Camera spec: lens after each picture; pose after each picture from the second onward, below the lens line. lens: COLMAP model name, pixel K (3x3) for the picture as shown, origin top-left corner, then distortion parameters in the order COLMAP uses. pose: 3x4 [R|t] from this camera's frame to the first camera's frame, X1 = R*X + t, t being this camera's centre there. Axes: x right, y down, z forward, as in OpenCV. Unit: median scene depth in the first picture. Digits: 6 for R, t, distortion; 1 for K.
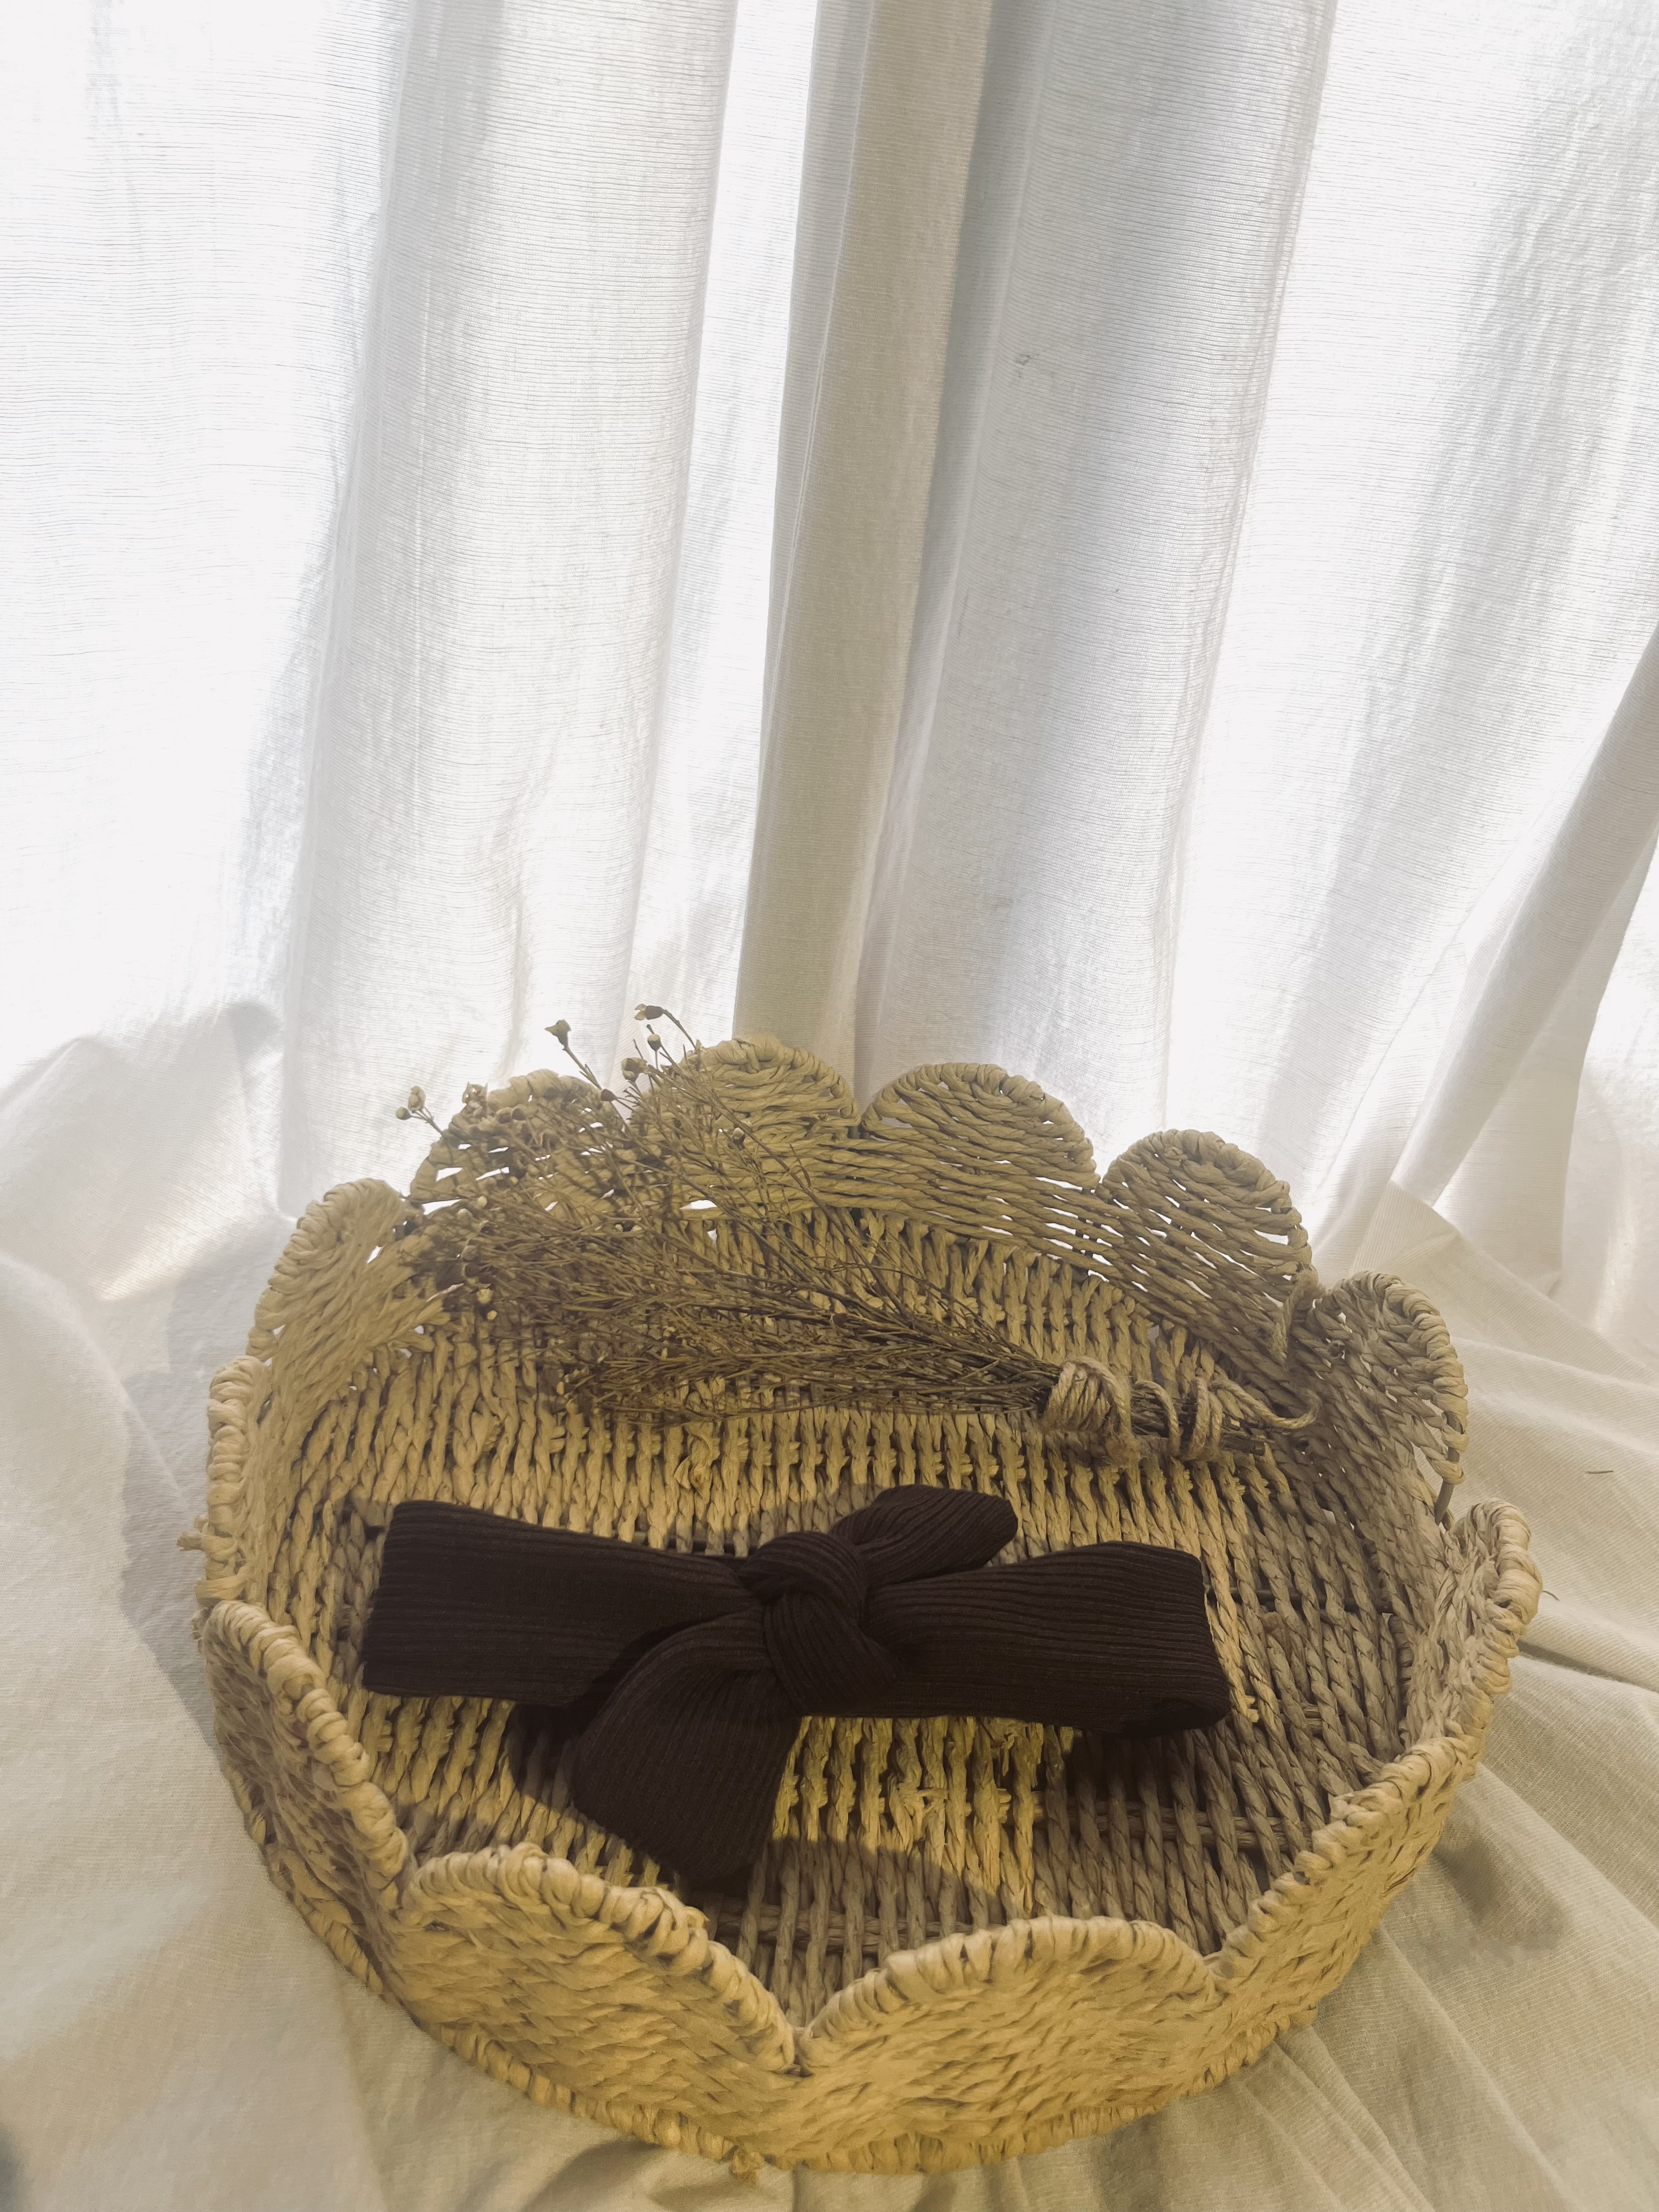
lens RADIAL K [[1700.2, 0, 827.6], [0, 1700.2, 1100.2], [0, 0, 1]] dist [0.019806, -0.028642]
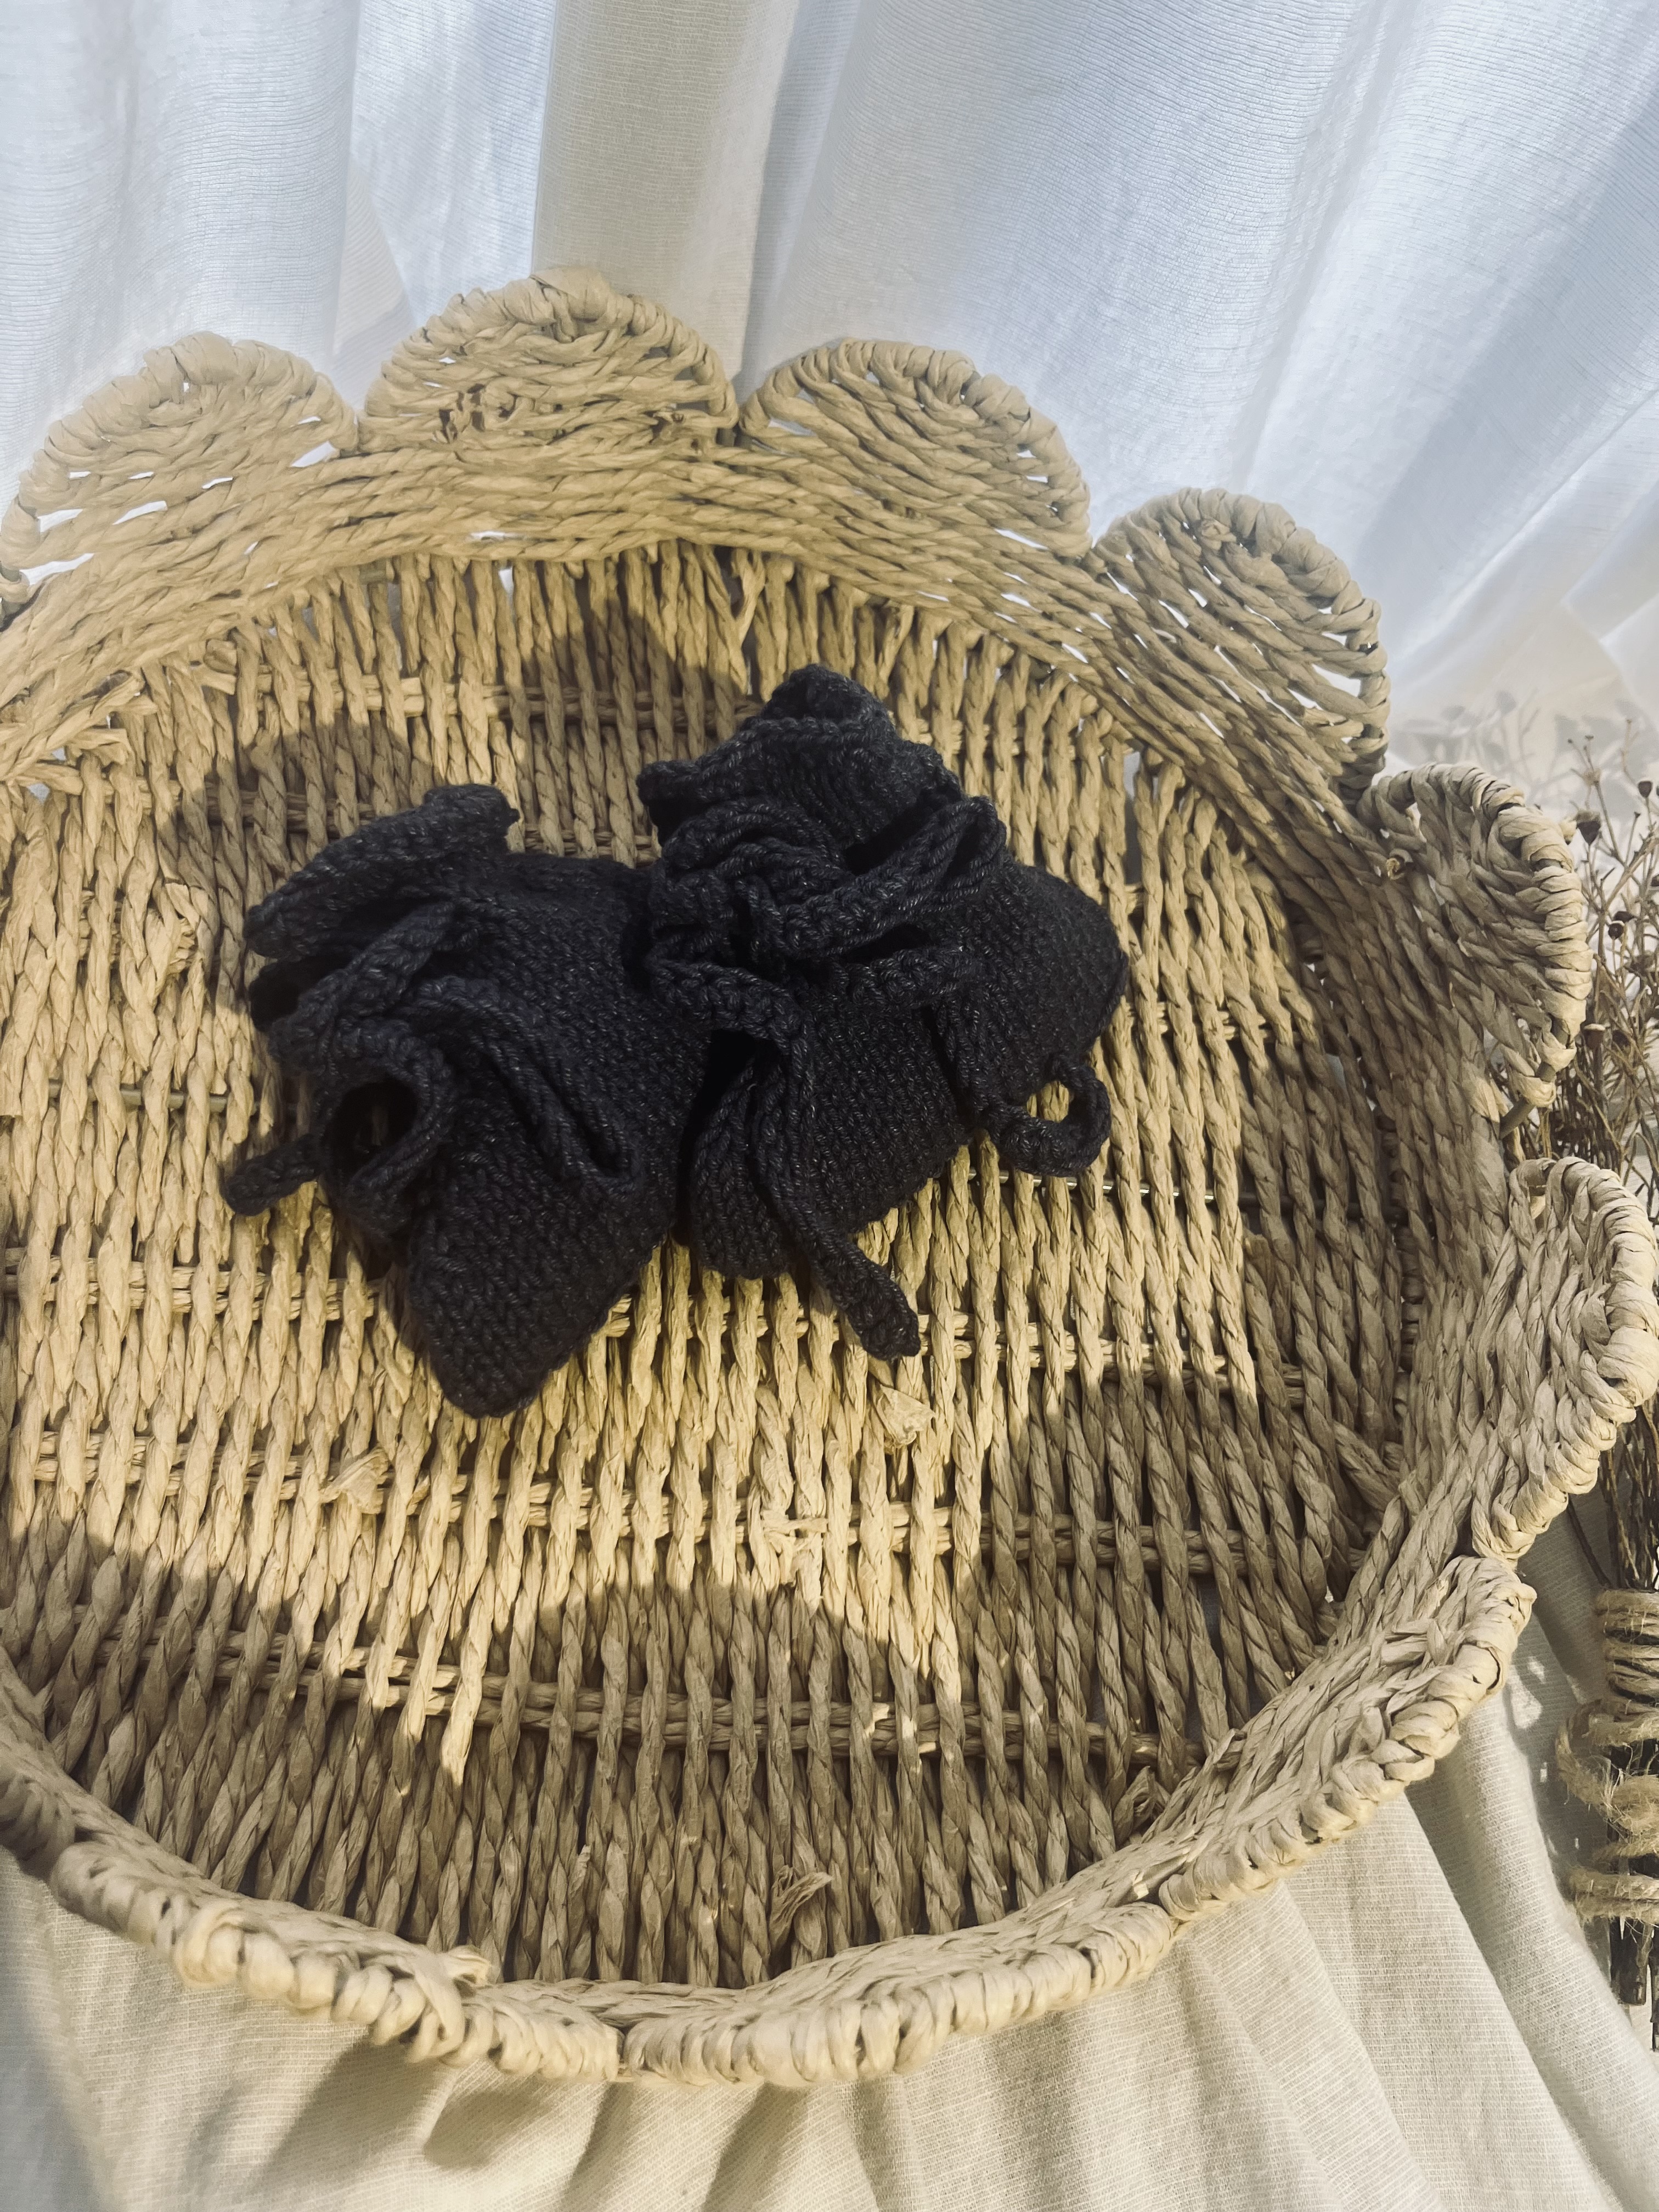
lens RADIAL K [[1711.9, 0, 833.7], [0, 1711.9, 1115.7], [0, 0, 1]] dist [0.001703, 0.001632]
pose [[0.994423, 0.019196, 0.103700, -0.007613], [-0.070462, 0.852551, 0.517872, -0.122321], [-0.078468, -0.522291, 0.849150, 0.375672]]
